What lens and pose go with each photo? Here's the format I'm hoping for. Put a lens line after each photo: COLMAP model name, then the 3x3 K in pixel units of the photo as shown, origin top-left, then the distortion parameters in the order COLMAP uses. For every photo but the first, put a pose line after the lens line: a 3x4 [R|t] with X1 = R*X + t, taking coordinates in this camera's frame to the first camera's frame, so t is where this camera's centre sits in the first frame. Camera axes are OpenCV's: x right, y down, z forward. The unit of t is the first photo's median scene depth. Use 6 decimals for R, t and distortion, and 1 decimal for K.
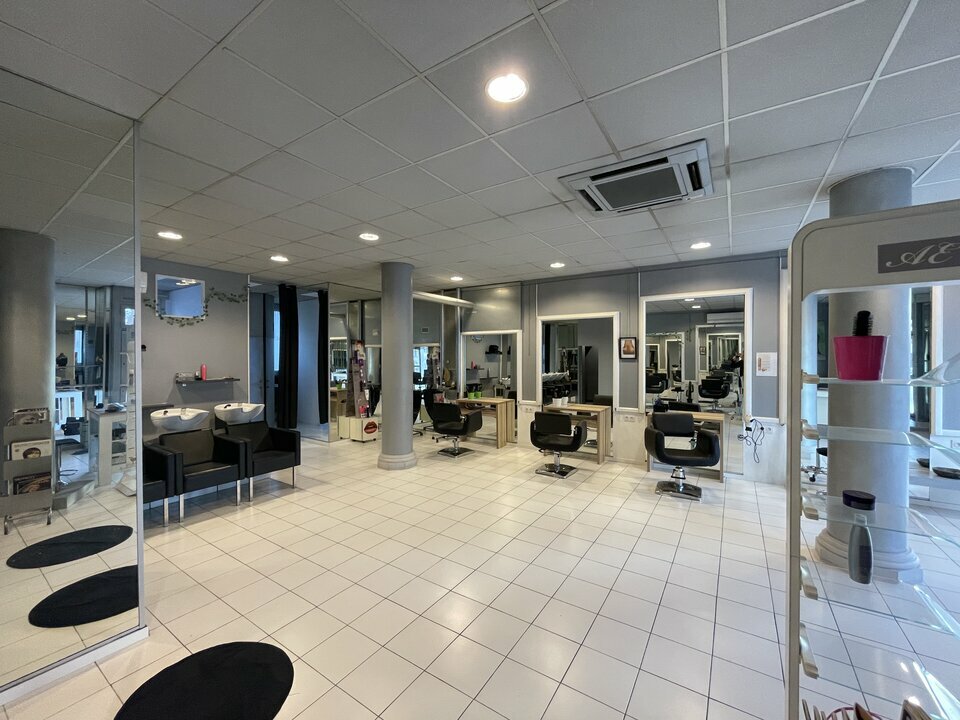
lens RADIAL K [[387.4, 0, 481.8], [0, 387.4, 358.6], [0, 0, 1]] dist [-0.001266, -0.000027]
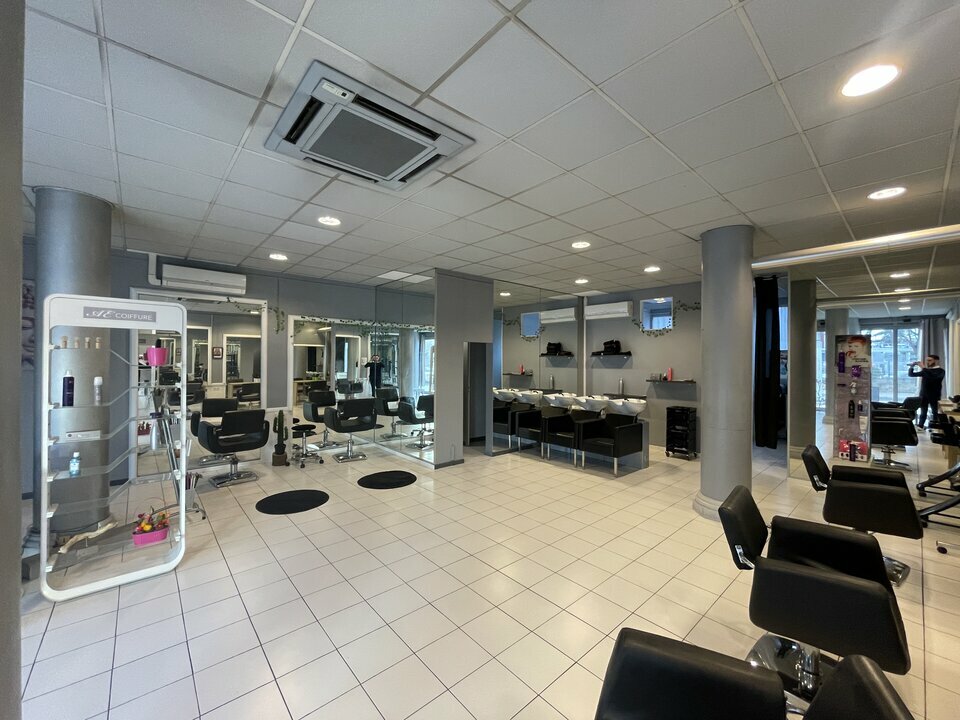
lens RADIAL K [[387.4, 0, 481.4], [0, 387.4, 358.6], [0, 0, 1]] dist [-0.001266, -0.000027]
pose [[-0.258398, -0.005118, -0.966025, 0.713187], [-0.011333, 0.999933, -0.002267, -0.003418], [0.965972, 0.010362, -0.258438, 0.920612]]
